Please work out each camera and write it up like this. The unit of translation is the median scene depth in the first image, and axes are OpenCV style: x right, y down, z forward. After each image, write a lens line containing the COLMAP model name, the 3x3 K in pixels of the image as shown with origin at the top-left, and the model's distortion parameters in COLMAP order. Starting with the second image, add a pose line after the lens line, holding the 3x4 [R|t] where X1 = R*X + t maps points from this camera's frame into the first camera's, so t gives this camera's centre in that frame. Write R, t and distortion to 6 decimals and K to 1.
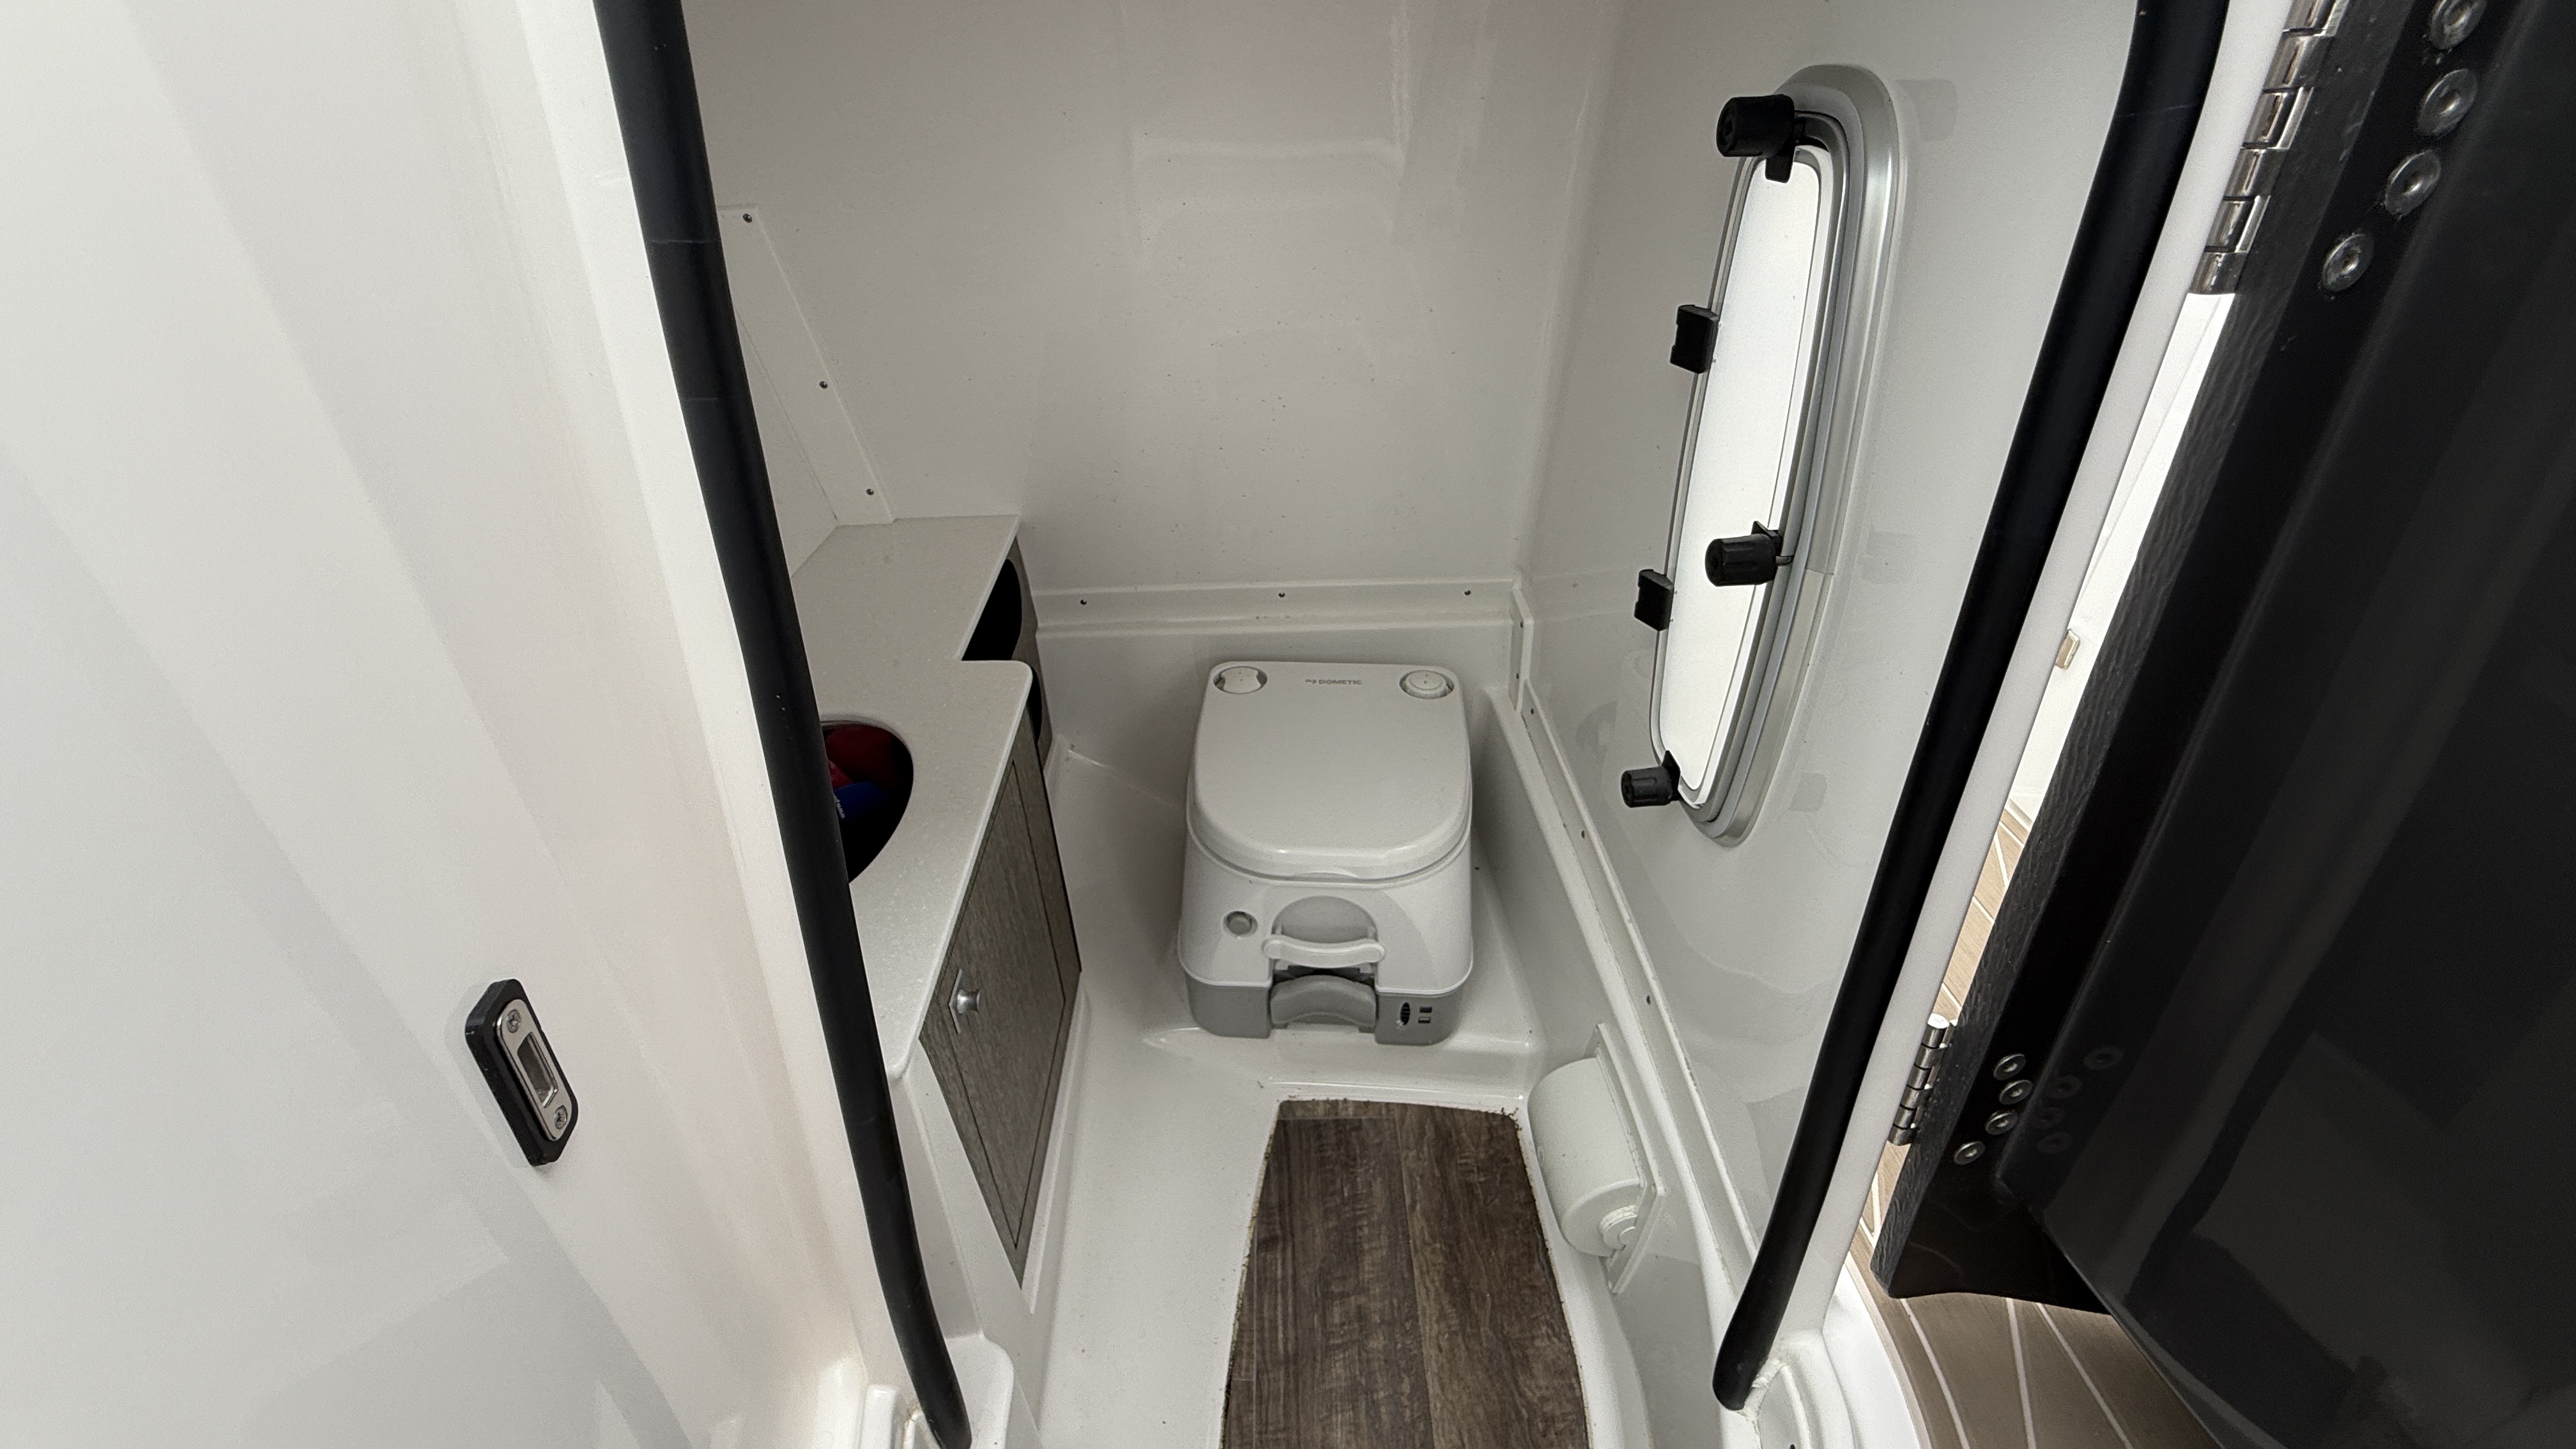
lens RADIAL K [[1143.1, 0, 1305.9], [0, 1143.1, 710.8], [0, 0, 1]] dist [0.000486, -0.000074]
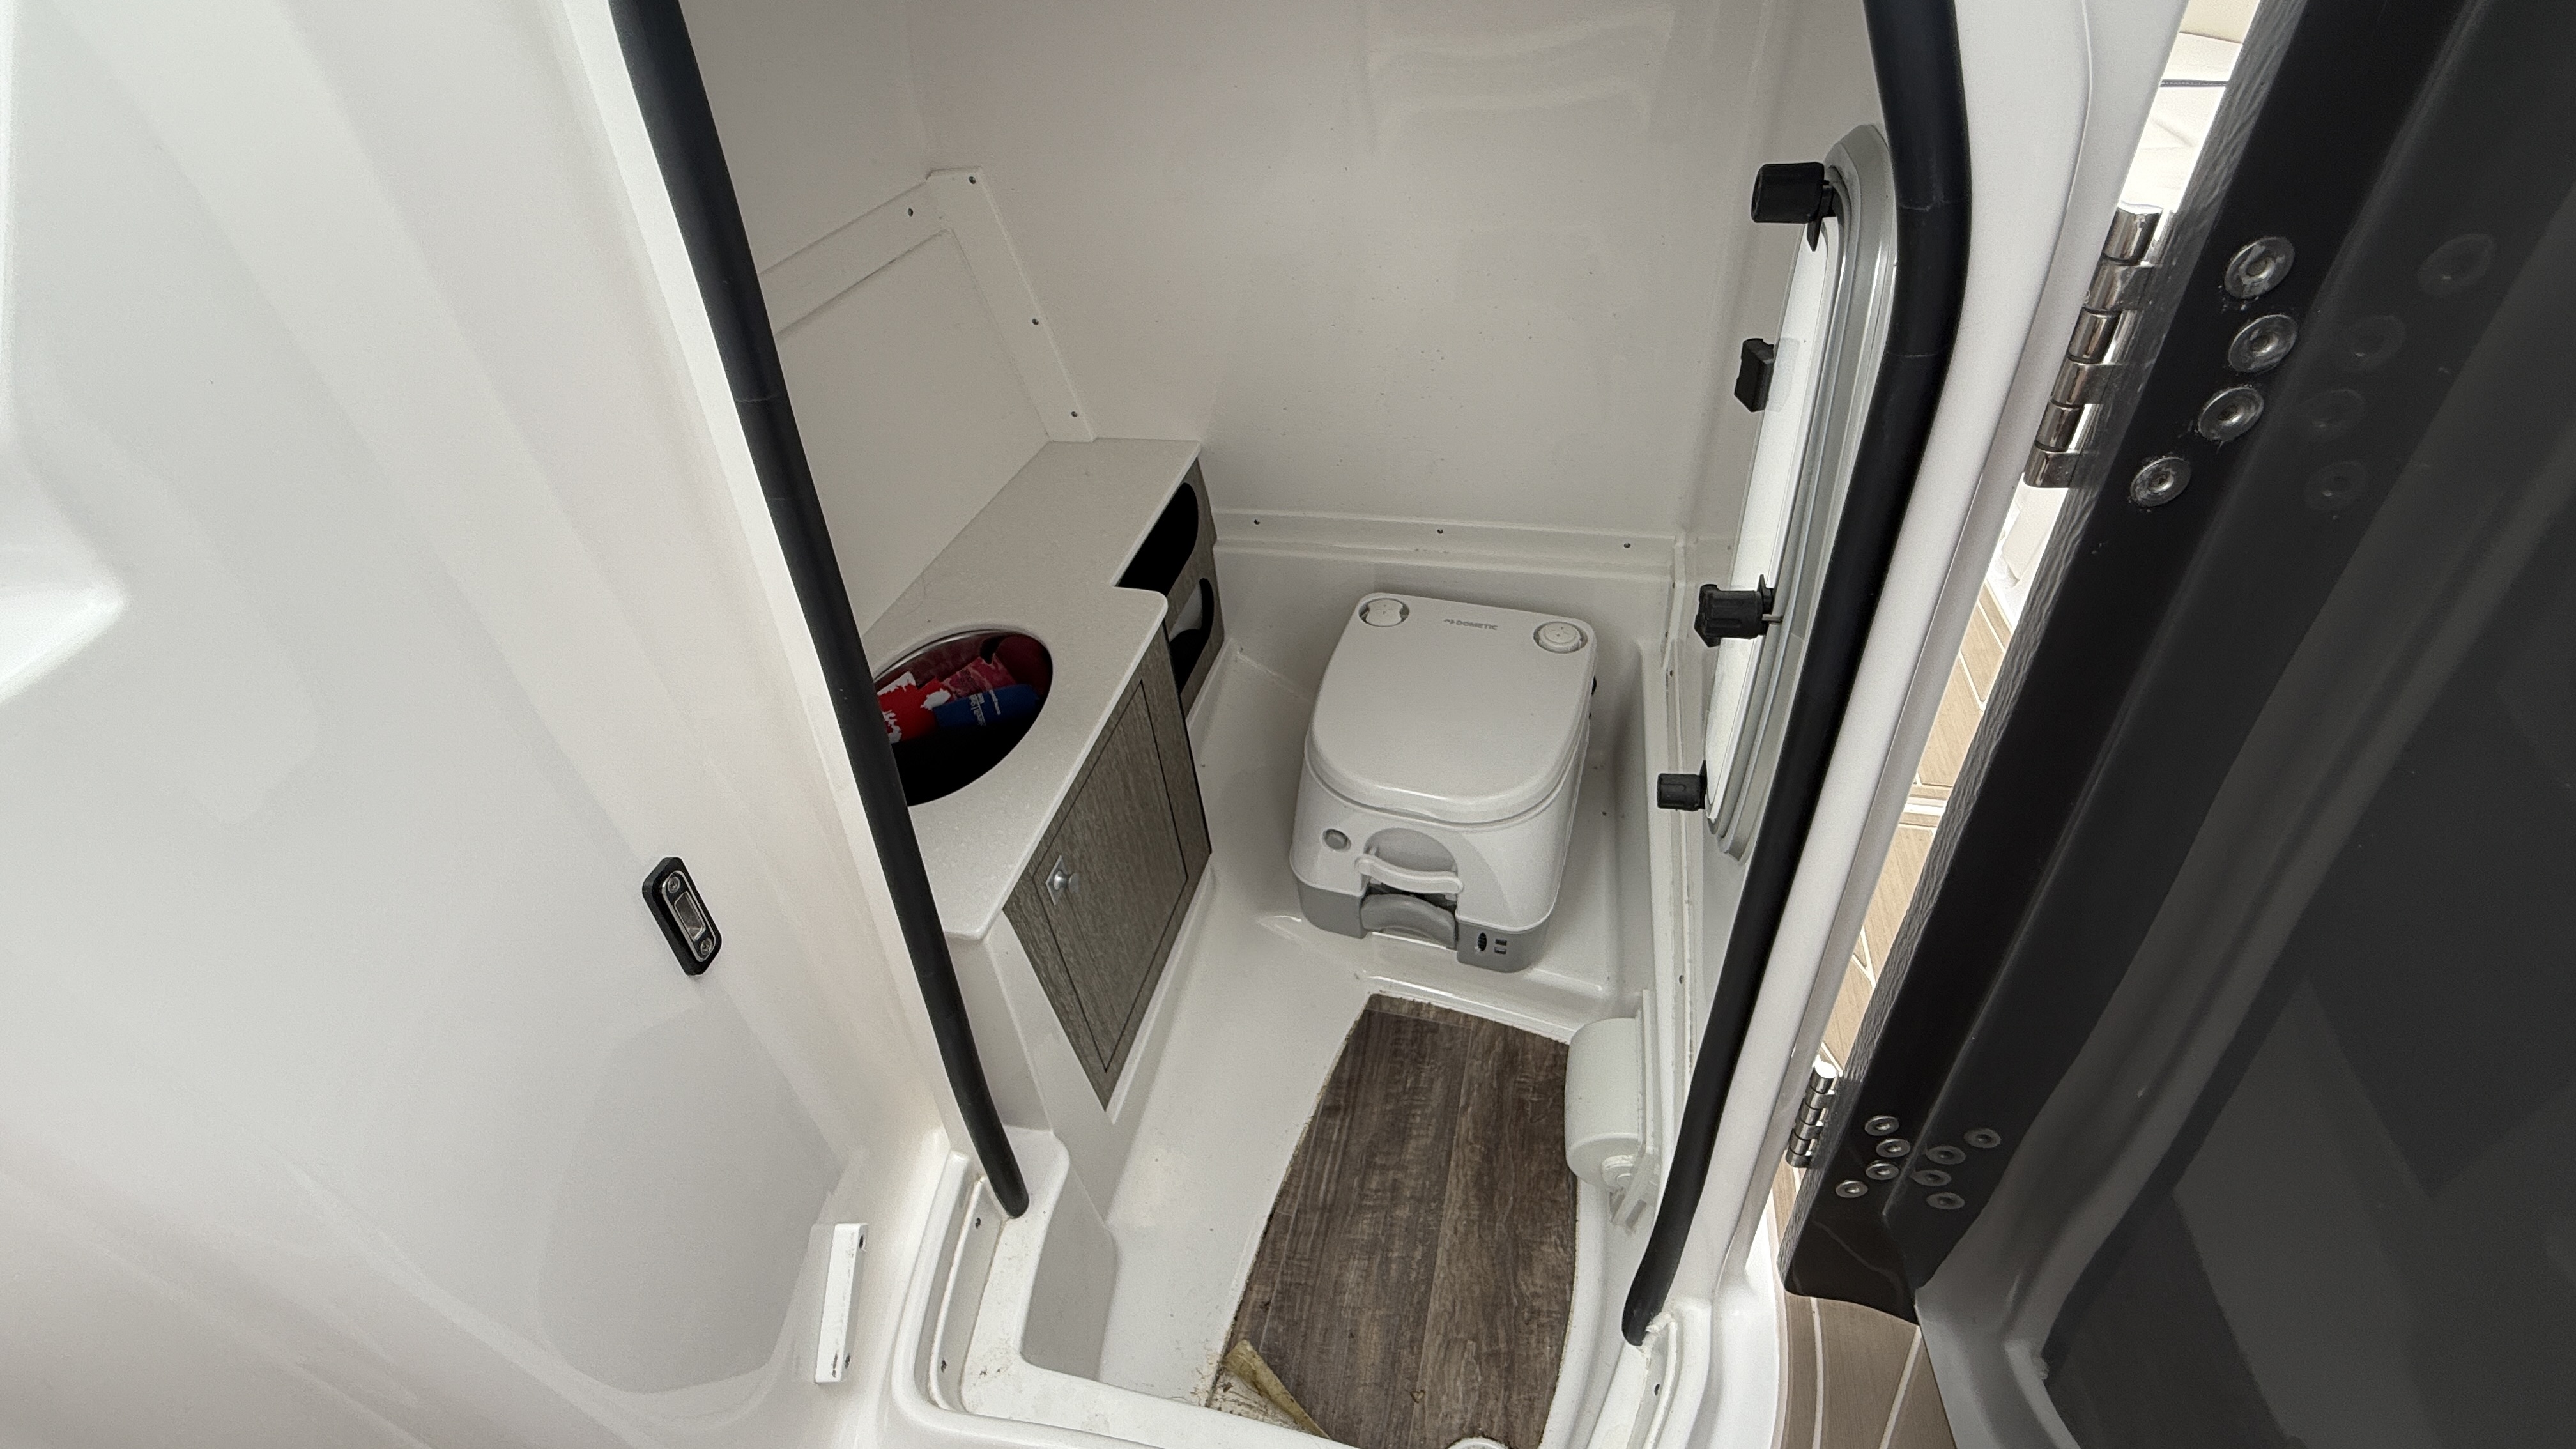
lens RADIAL K [[1143.1, 0, 1265.5], [0, 1143.1, 732.0], [0, 0, 1]] dist [0.000486, -0.000074]
pose [[0.955863, 0.137803, -0.259492, 0.170745], [-0.098974, 0.982591, 0.157223, -0.097579], [0.276640, -0.124601, 0.952861, -0.083554]]
